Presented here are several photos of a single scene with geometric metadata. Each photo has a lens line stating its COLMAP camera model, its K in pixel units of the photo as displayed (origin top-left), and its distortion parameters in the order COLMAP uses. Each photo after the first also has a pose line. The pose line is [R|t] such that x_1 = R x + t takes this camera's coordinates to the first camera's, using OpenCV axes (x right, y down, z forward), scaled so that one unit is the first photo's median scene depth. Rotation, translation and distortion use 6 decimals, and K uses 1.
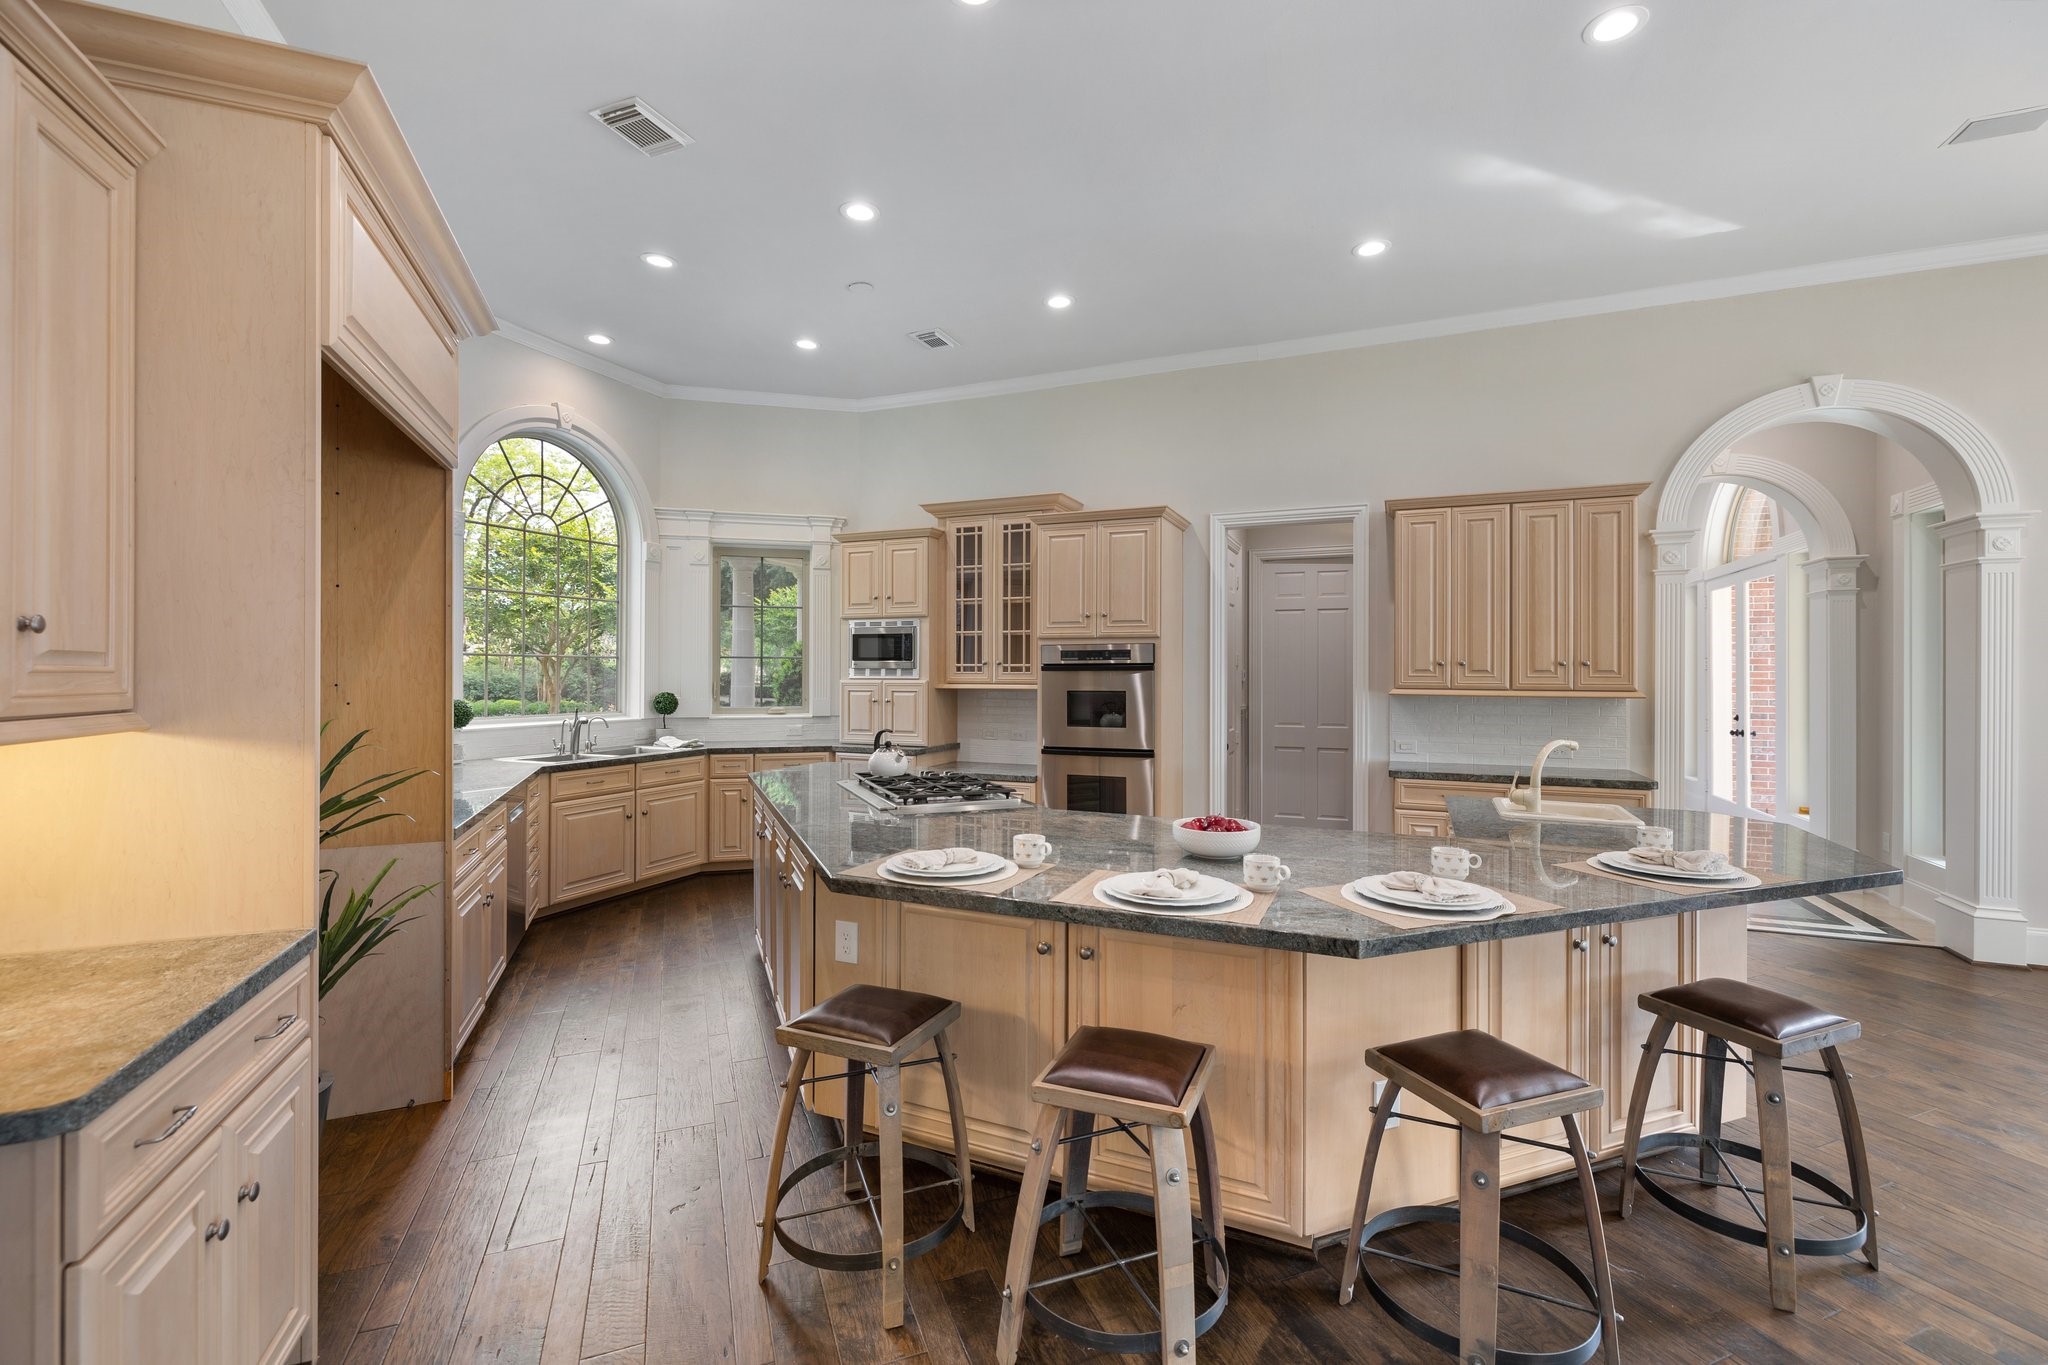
lens RADIAL K [[877.7, 0, 1032.6], [0, 877.7, 670.1], [0, 0, 1]] dist [0.003973, -0.001026]
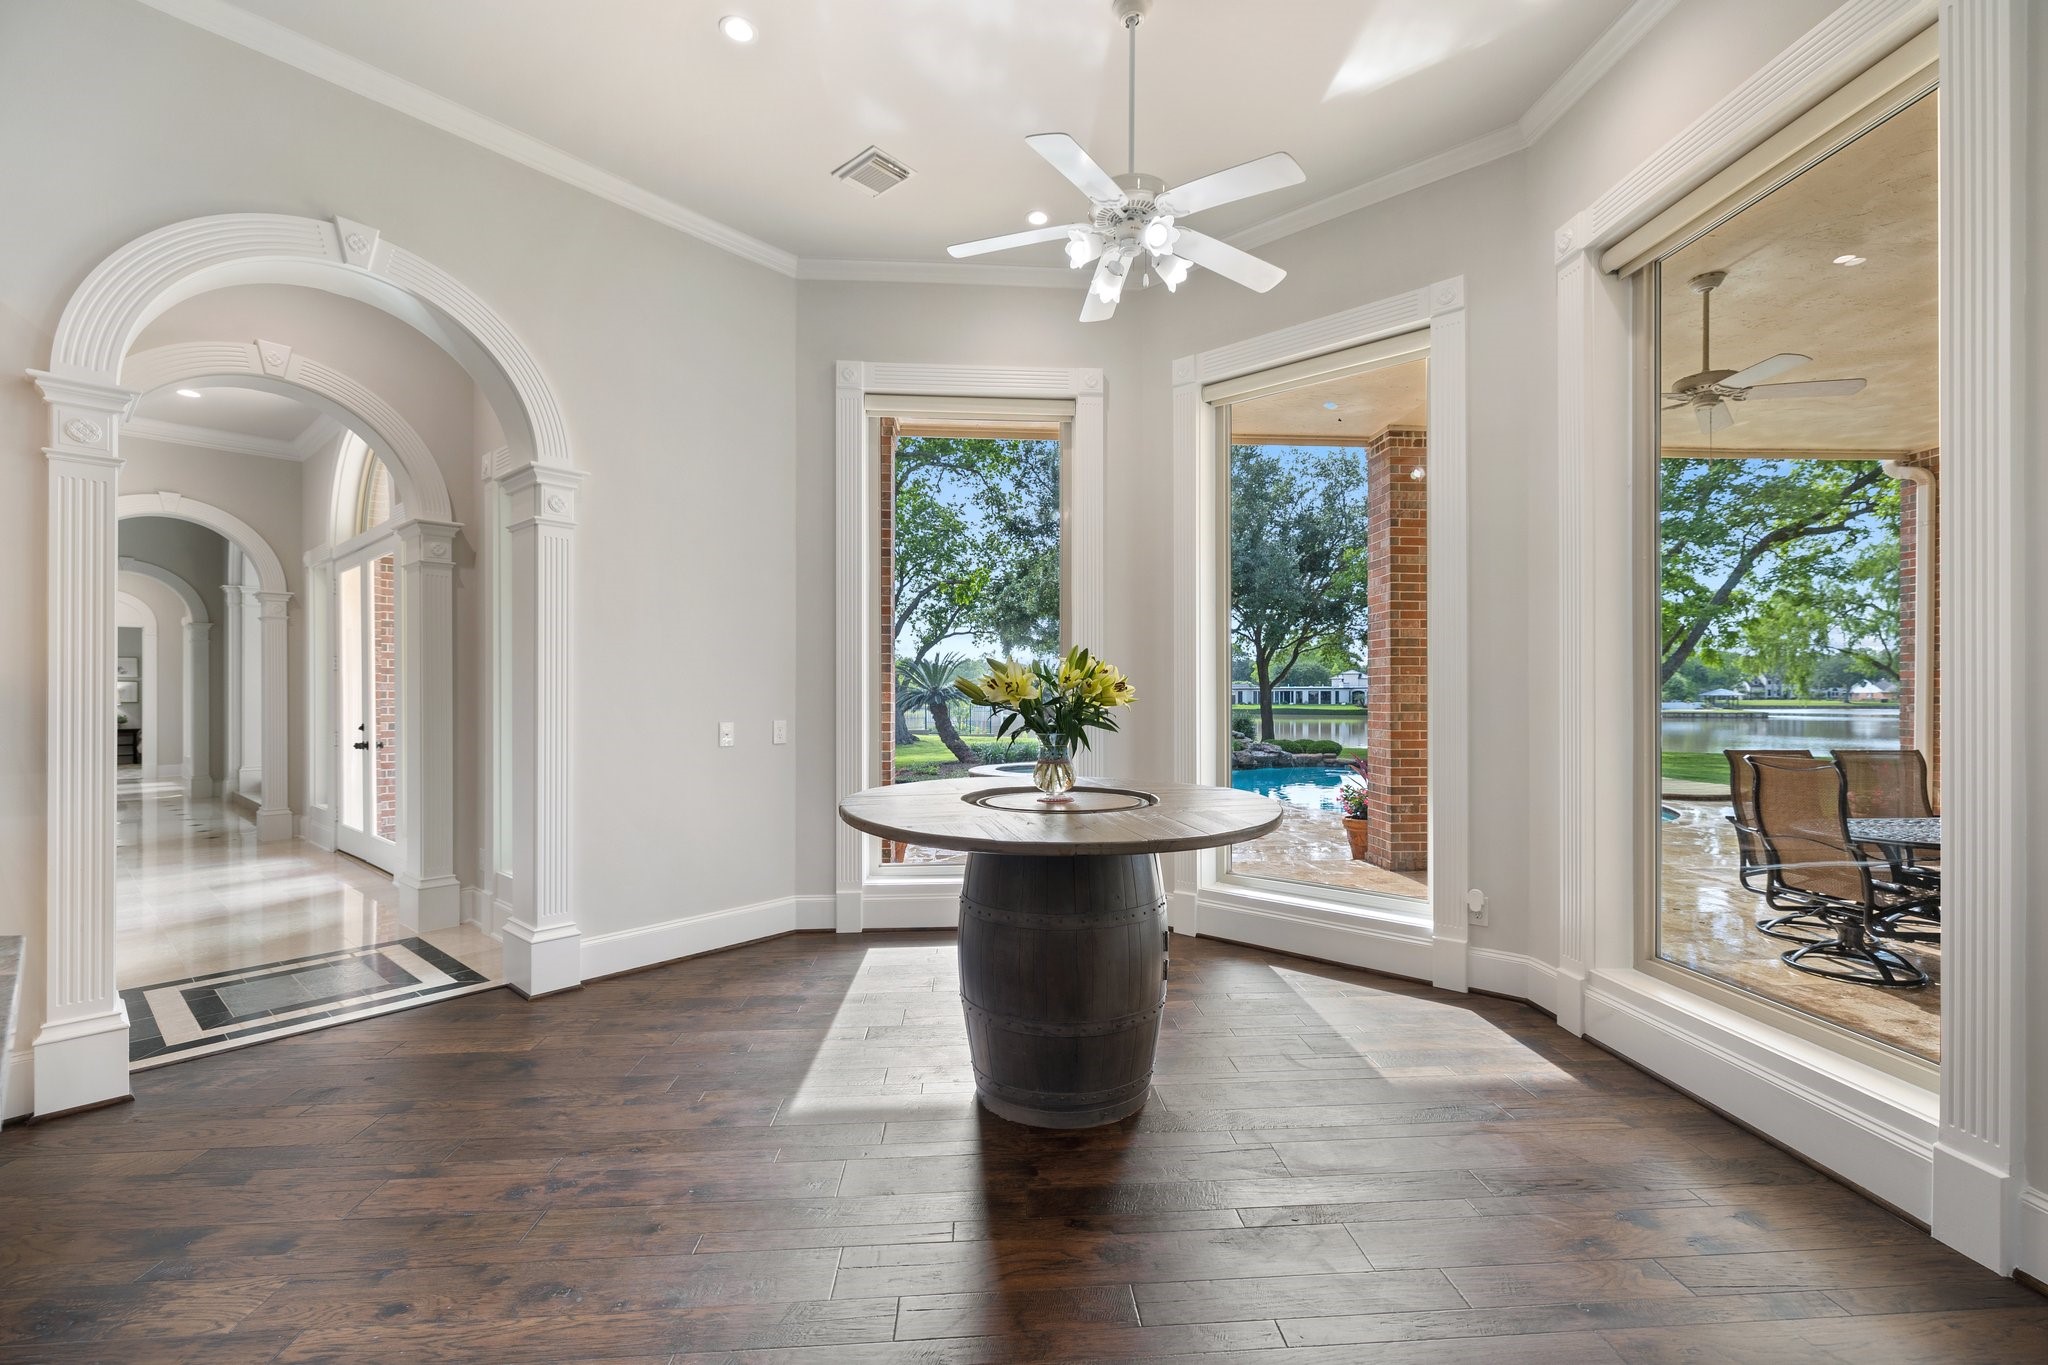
lens RADIAL K [[877.7, 0, 1034.0], [0, 877.7, 688.6], [0, 0, 1]] dist [0.003973, -0.001026]
pose [[0.322996, 0.001961, 0.946398, 0.351888], [0.000699, 0.999997, -0.002310, 0.032064], [-0.946400, 0.001408, 0.322993, 0.224747]]
